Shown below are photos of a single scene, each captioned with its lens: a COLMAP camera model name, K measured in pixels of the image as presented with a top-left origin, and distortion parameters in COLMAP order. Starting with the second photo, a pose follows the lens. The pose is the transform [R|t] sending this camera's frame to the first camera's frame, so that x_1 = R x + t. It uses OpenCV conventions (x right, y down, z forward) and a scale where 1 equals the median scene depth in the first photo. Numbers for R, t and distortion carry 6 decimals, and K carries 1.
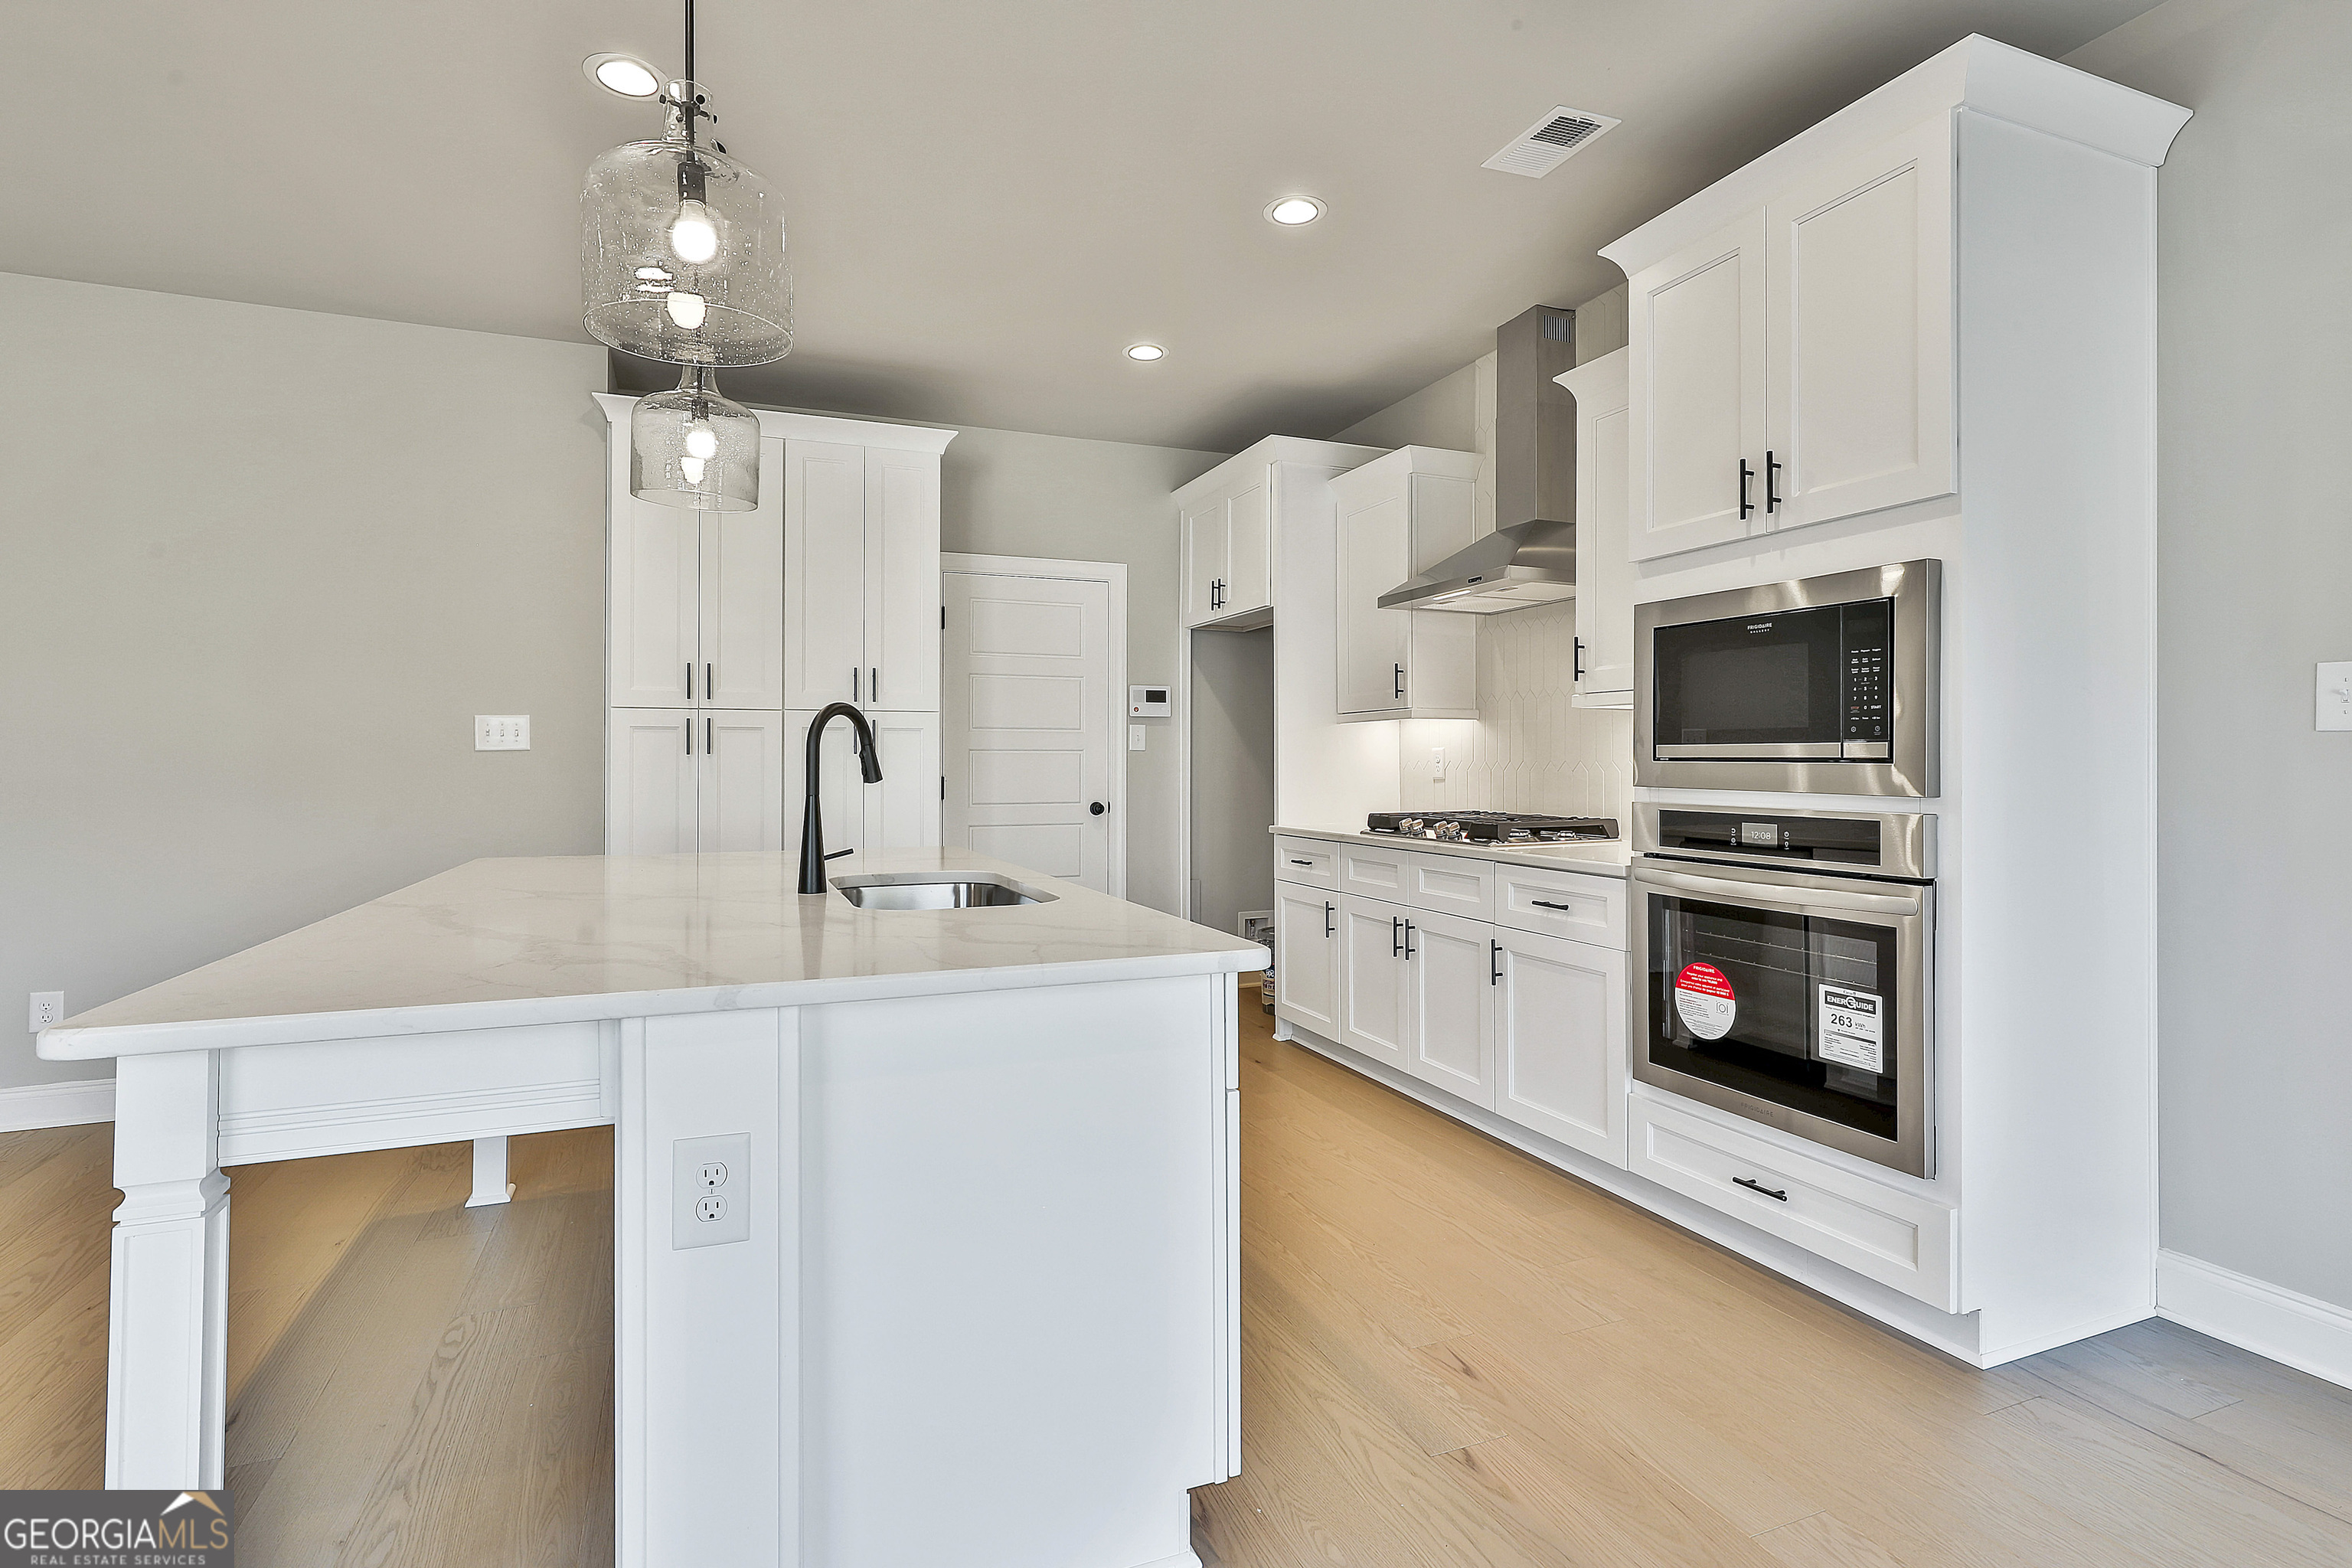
lens RADIAL K [[1134.6, 0, 1189.0], [0, 1134.6, 764.8], [0, 0, 1]] dist [-0.007871, 0.006288]
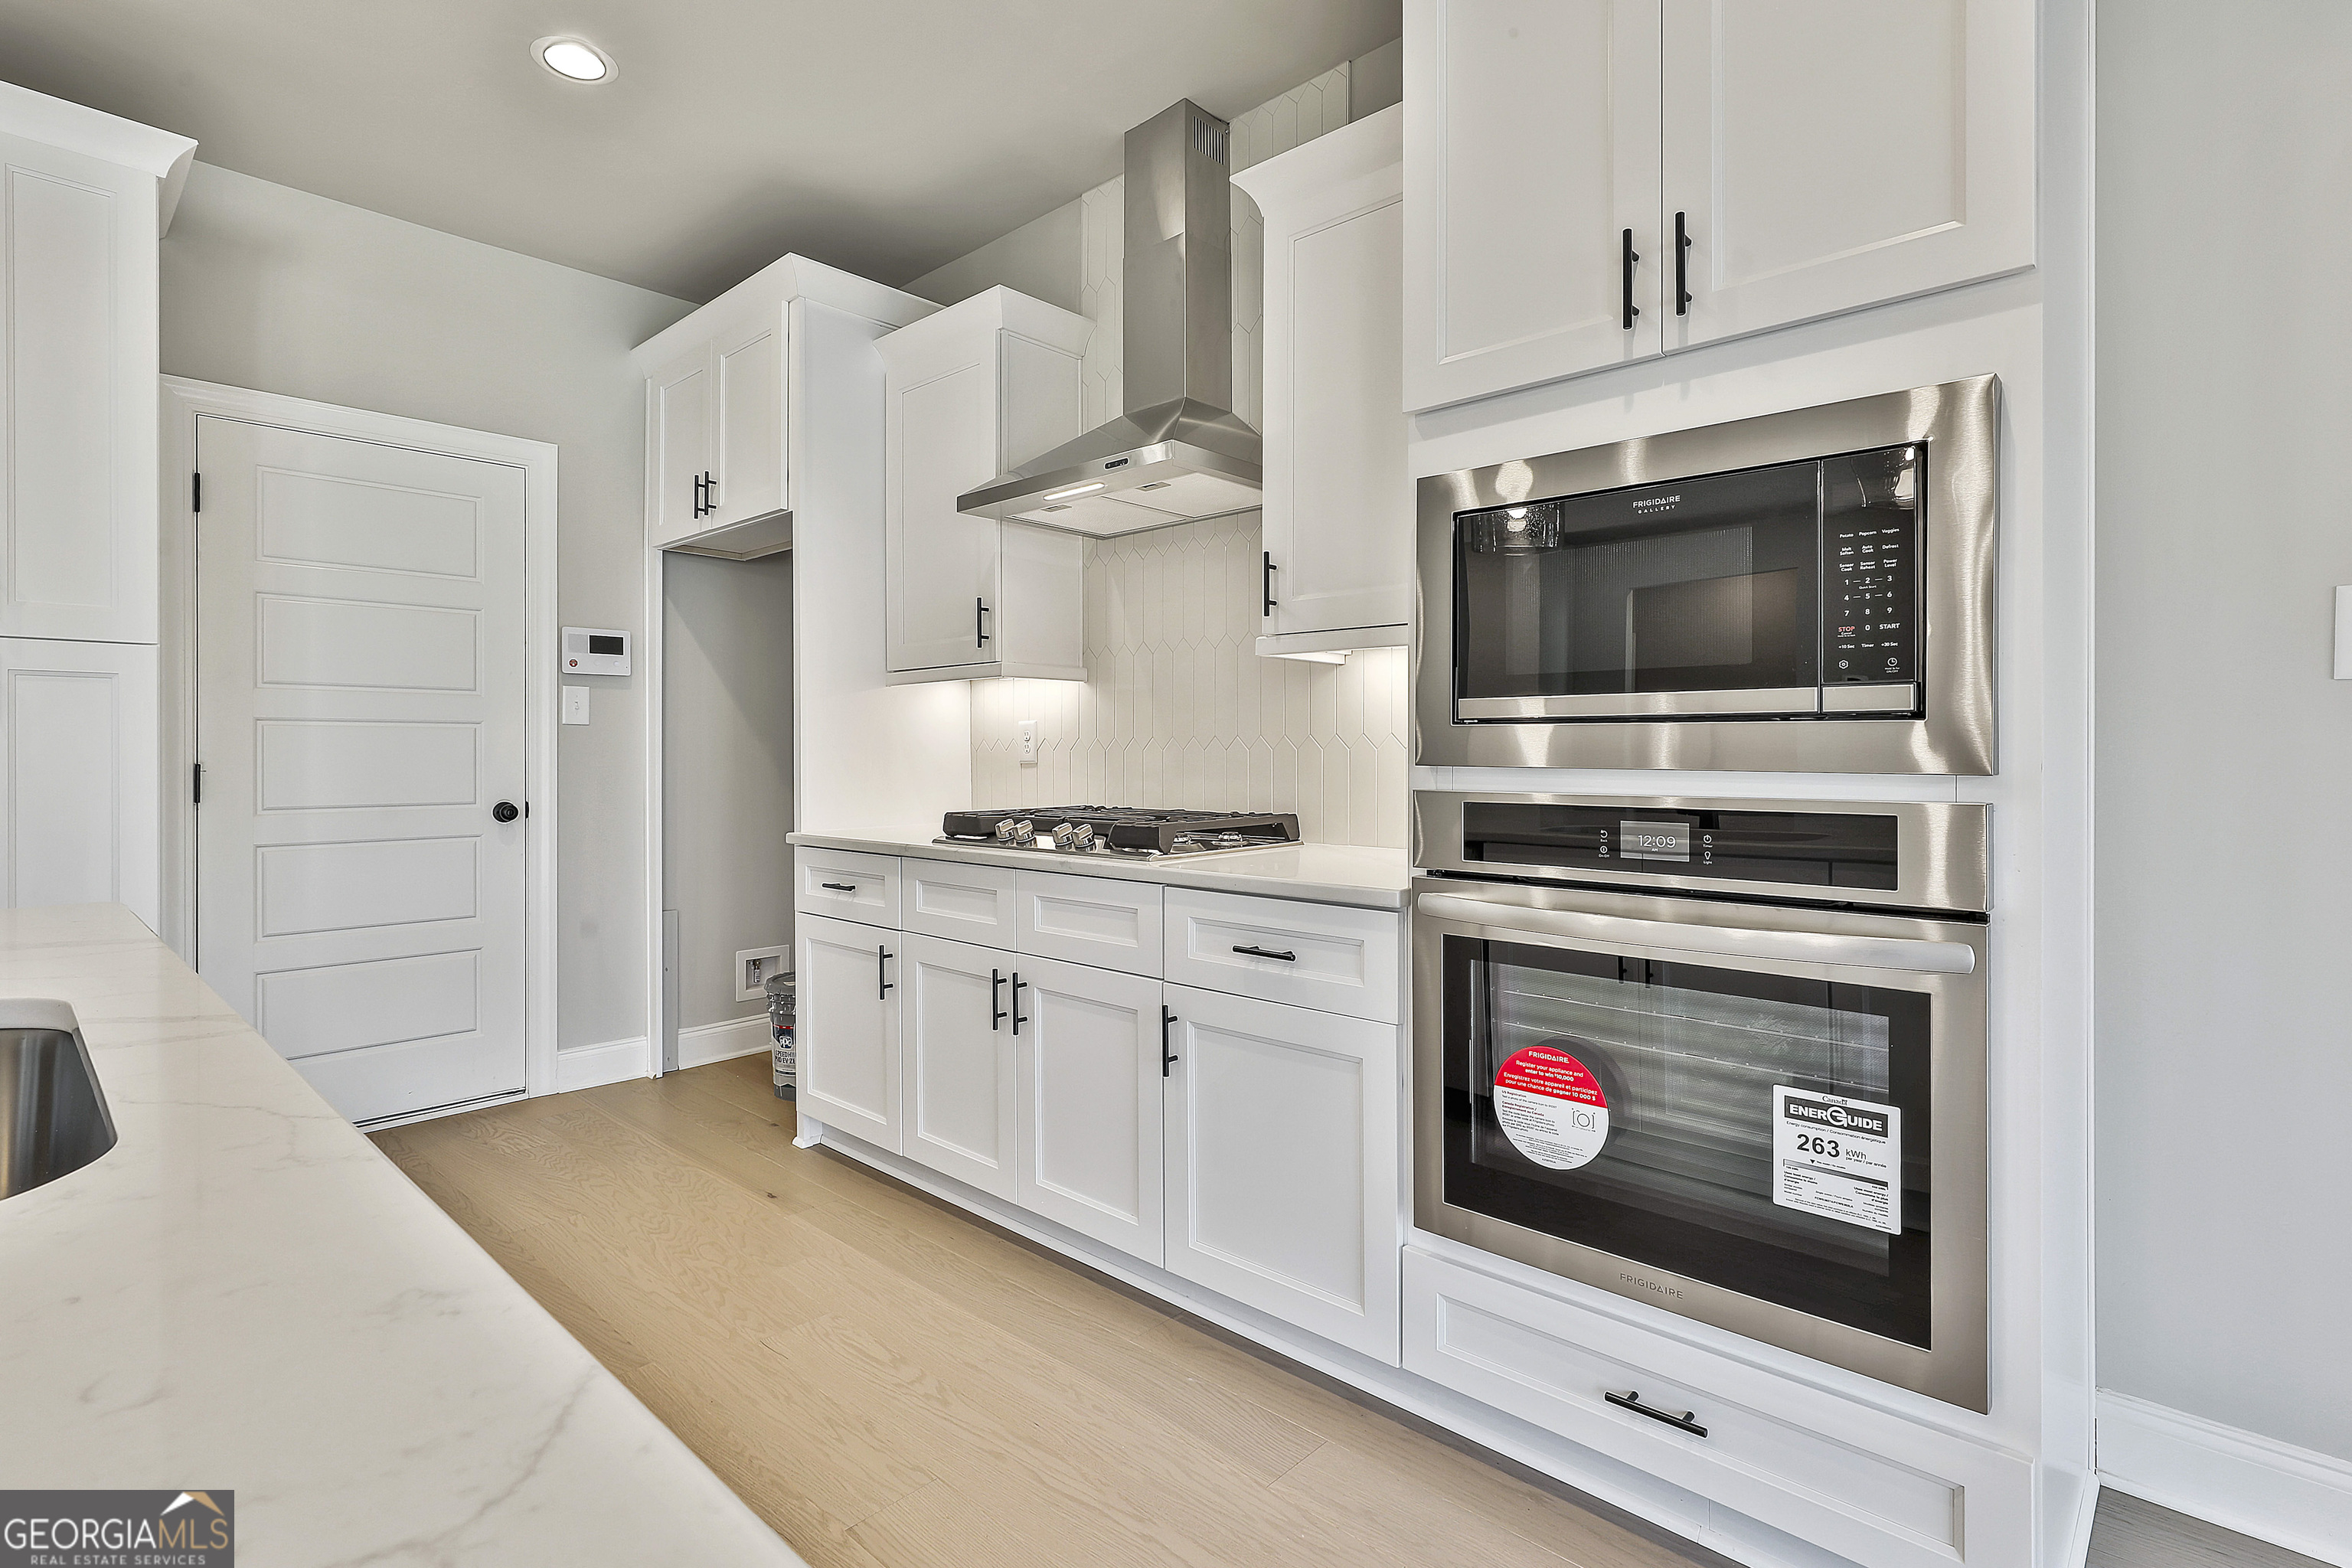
lens RADIAL K [[1134.6, 0, 1180.6], [0, 1134.6, 753.0], [0, 0, 1]] dist [-0.007871, 0.006288]
pose [[0.912471, -0.001435, 0.409139, 0.013983], [0.002404, 0.999995, -0.001854, 0.012866], [-0.409134, 0.002675, 0.912470, 0.475237]]
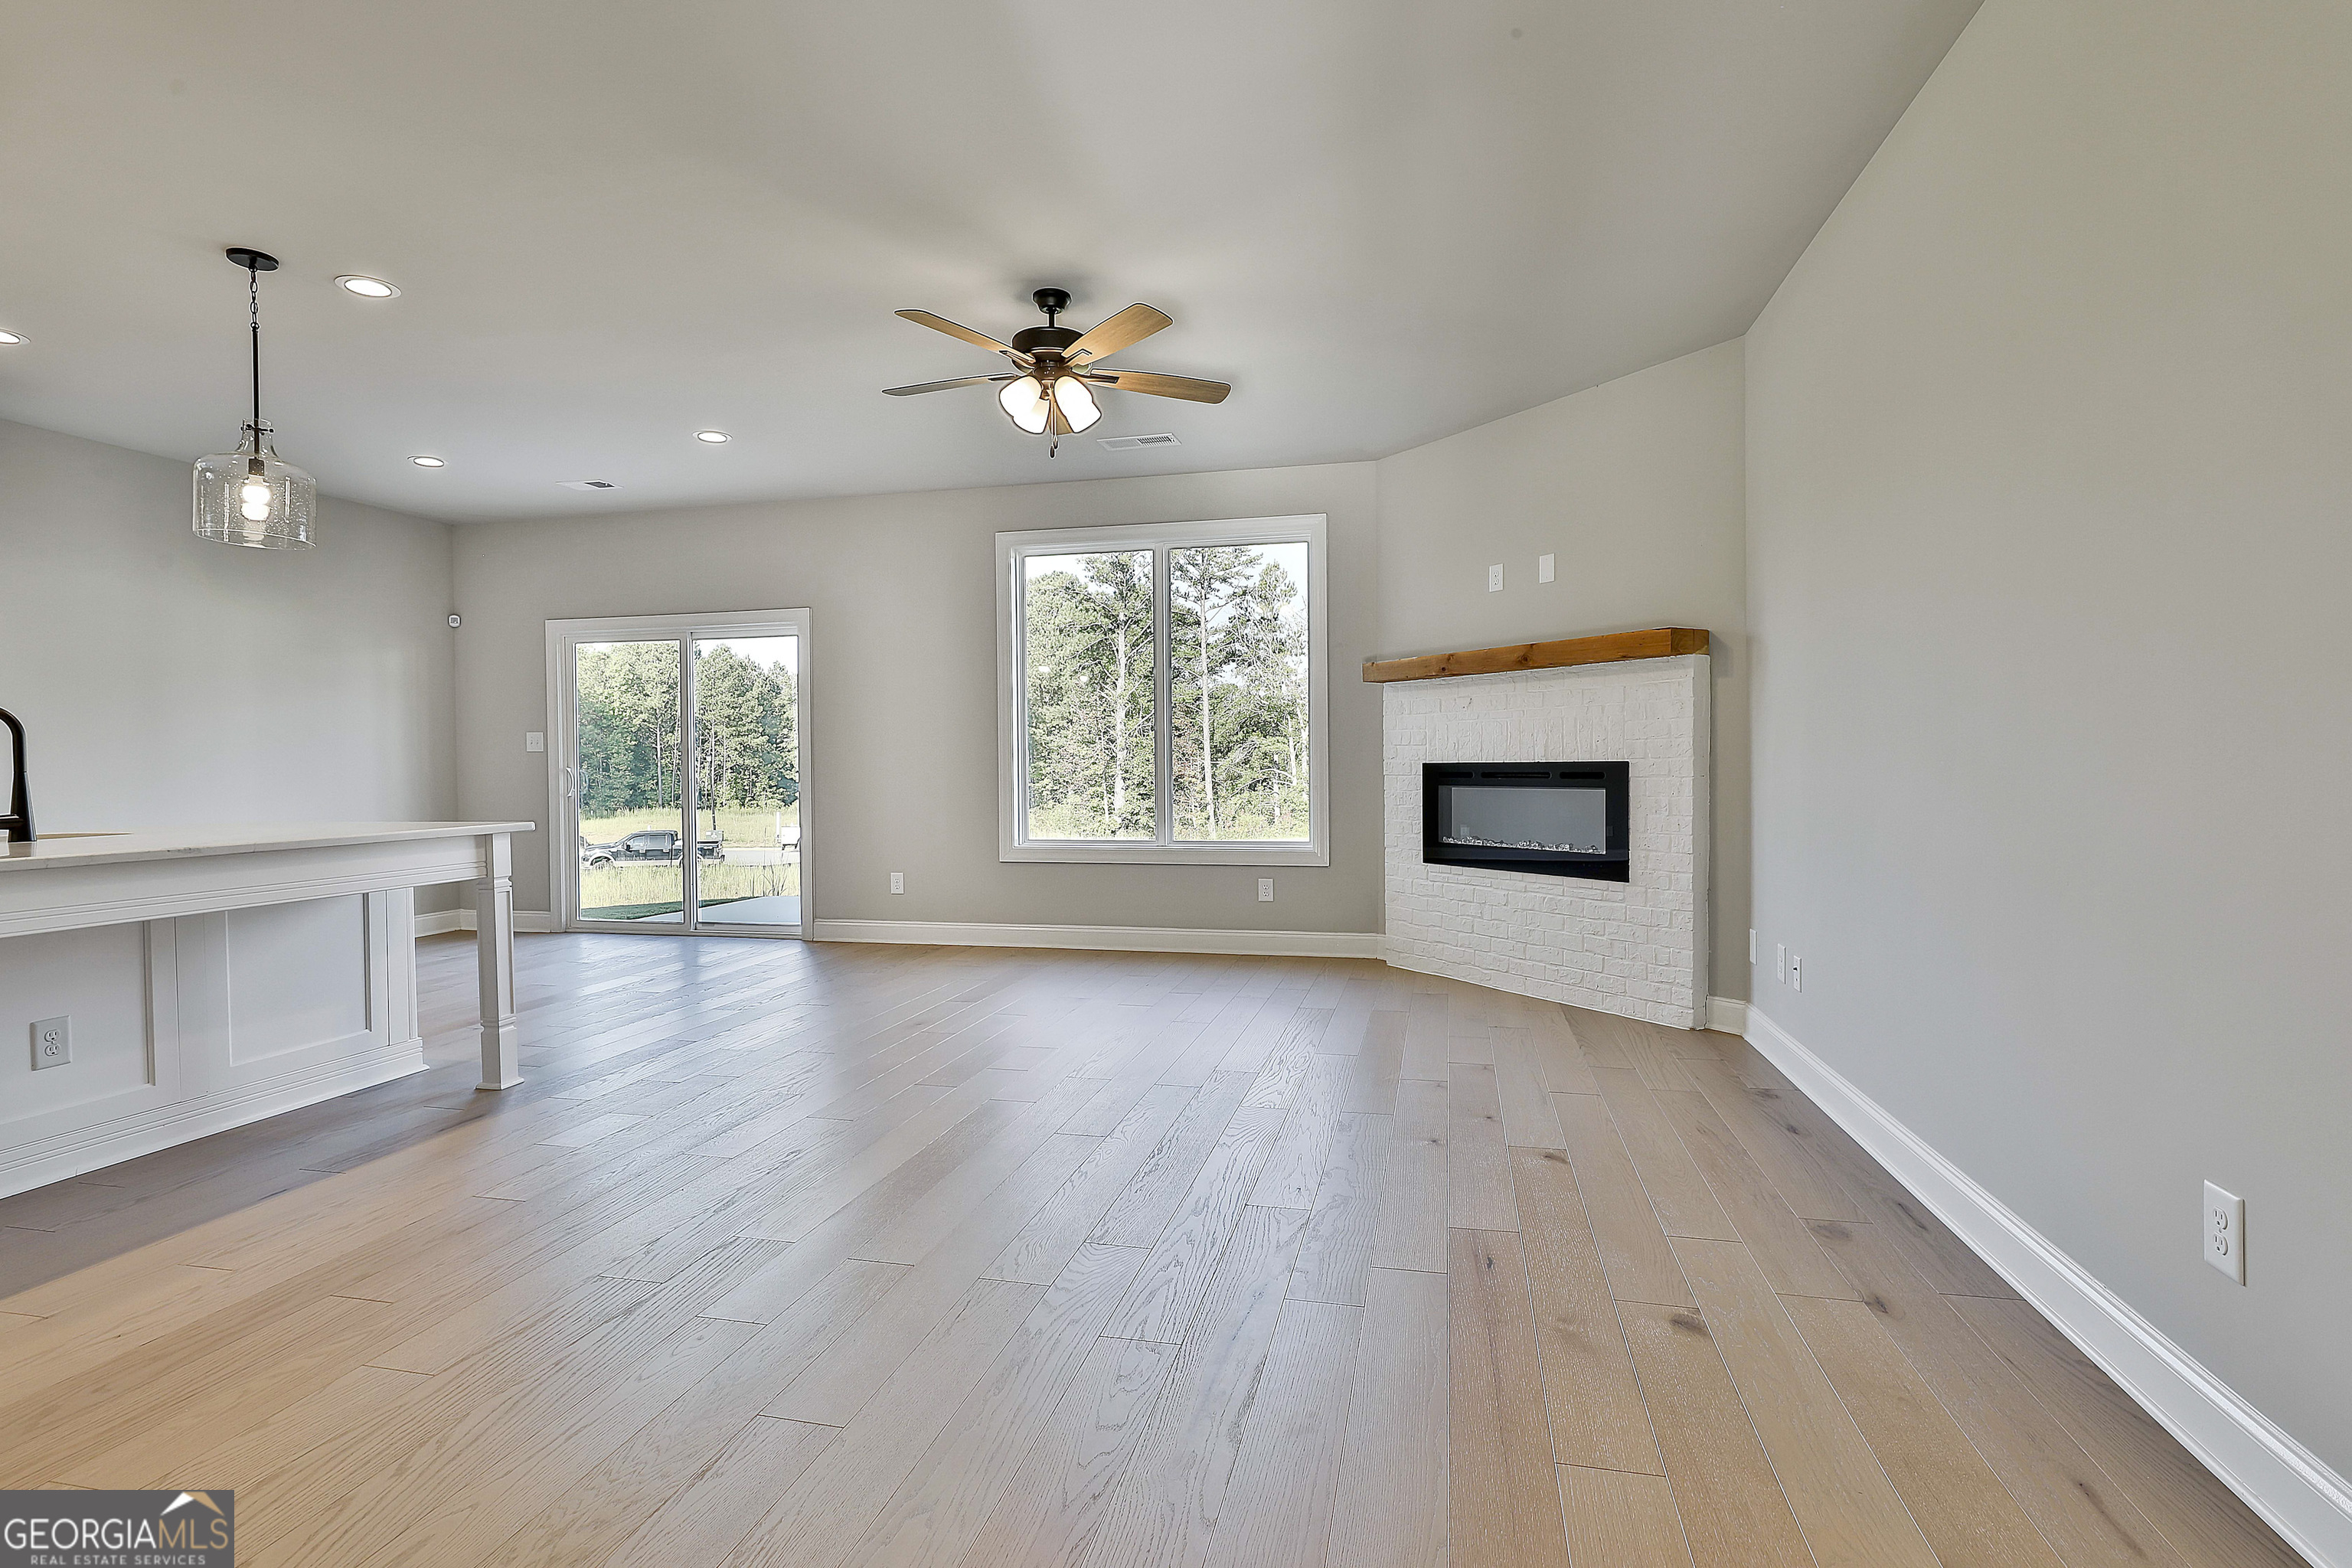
lens RADIAL K [[1134.6, 0, 1178.2], [0, 1134.6, 779.1], [0, 0, 1]] dist [-0.007871, 0.006288]
pose [[-0.809299, 0.001154, 0.587396, -1.839999], [0.010911, 0.999855, 0.013069, 0.025773], [-0.587295, 0.016986, -0.809194, 1.030790]]
